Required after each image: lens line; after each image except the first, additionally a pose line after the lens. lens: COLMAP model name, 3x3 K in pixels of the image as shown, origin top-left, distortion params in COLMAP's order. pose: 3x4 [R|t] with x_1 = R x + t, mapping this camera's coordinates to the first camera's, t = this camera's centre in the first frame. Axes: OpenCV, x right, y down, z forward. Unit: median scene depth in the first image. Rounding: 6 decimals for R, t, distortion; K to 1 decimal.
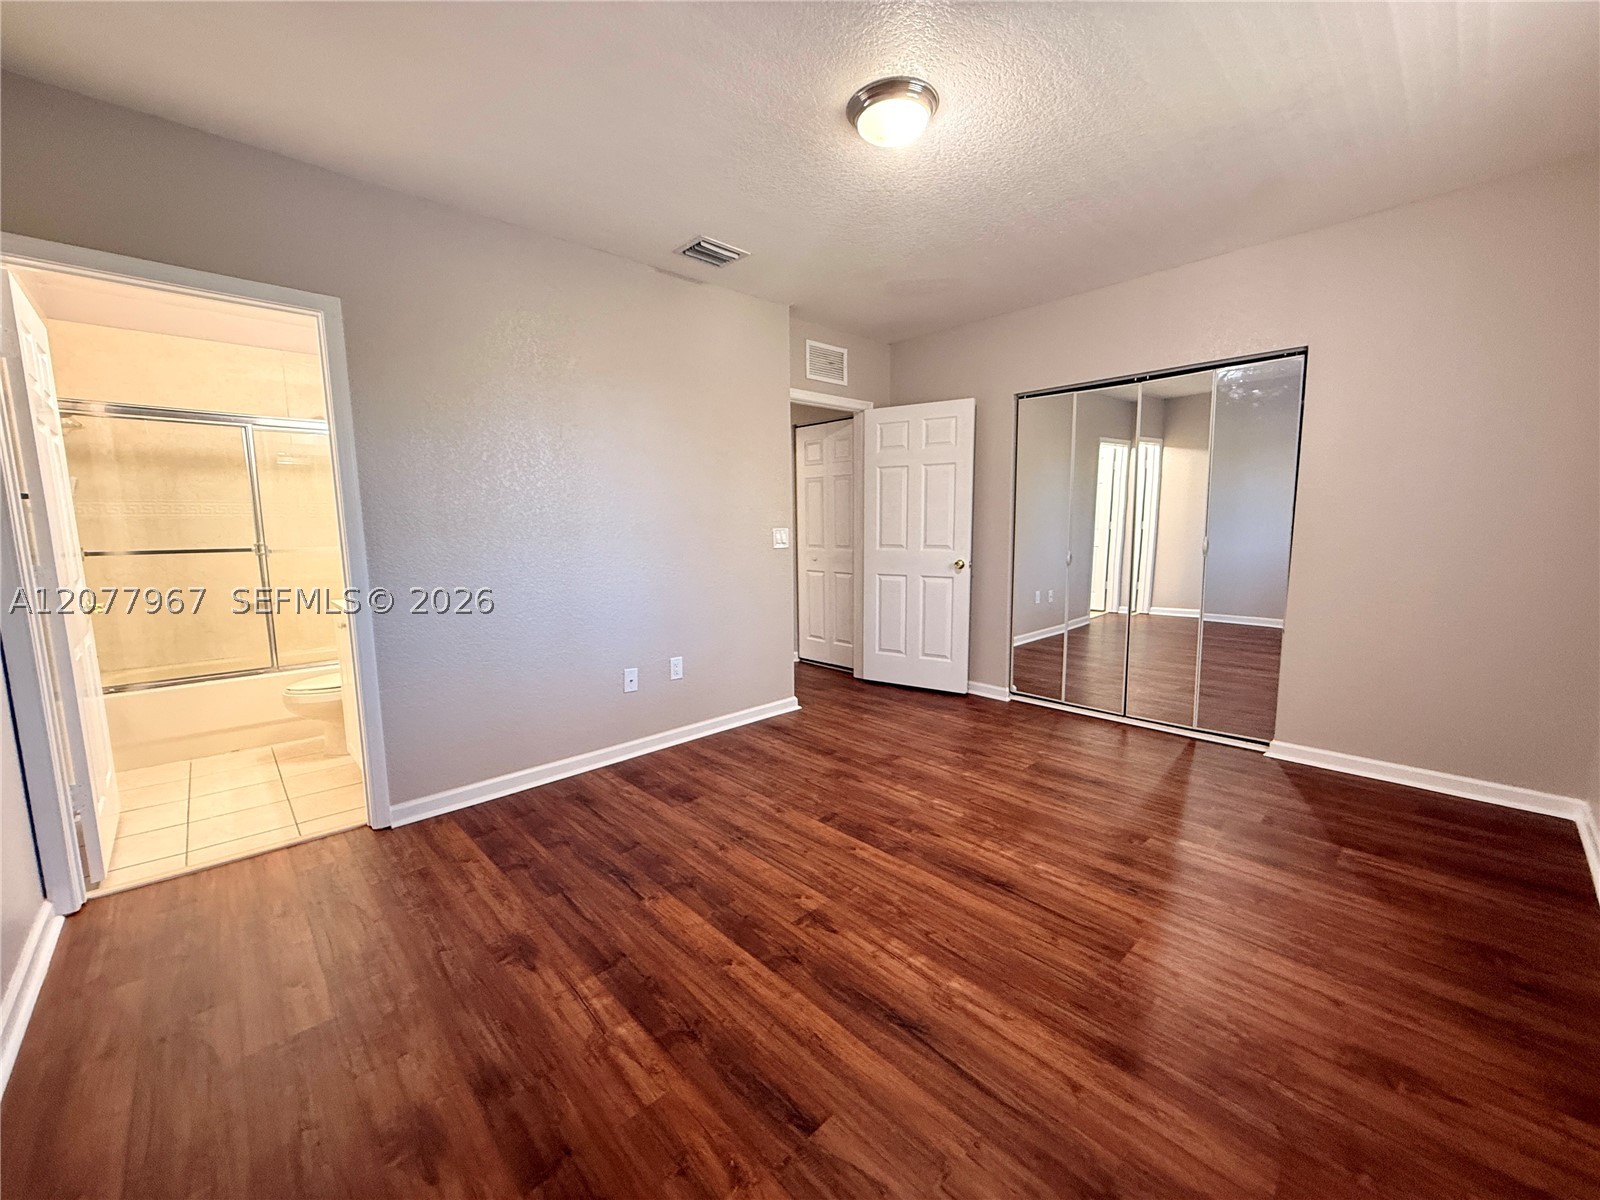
lens RADIAL K [[636.9, 0, 797.7], [0, 636.9, 600.9], [0, 0, 1]] dist [-0.000727, 0.000323]
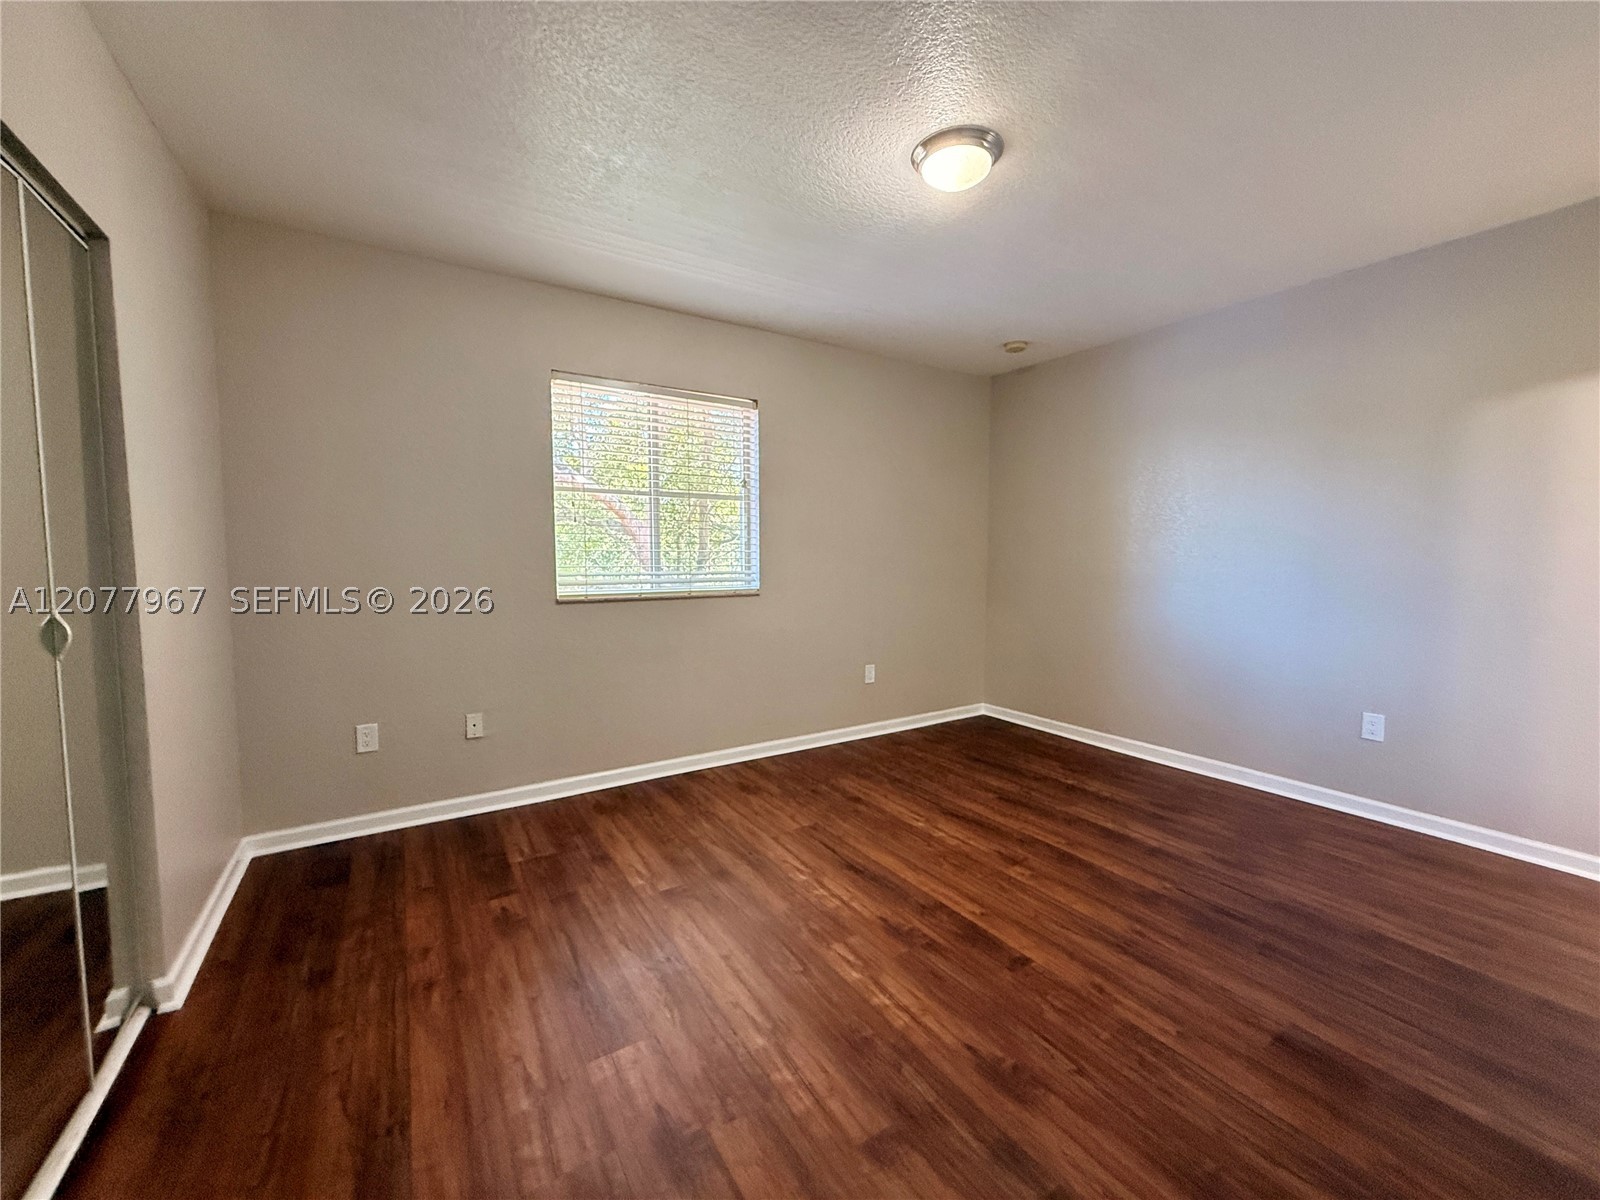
lens RADIAL K [[636.9, 0, 797.7], [0, 636.9, 600.9], [0, 0, 1]] dist [-0.000727, 0.000323]
pose [[-0.981455, -0.002127, 0.191679, 0.177816], [0.035404, 0.980724, 0.192162, -0.240698], [-0.188393, 0.195385, -0.962462, 1.883957]]
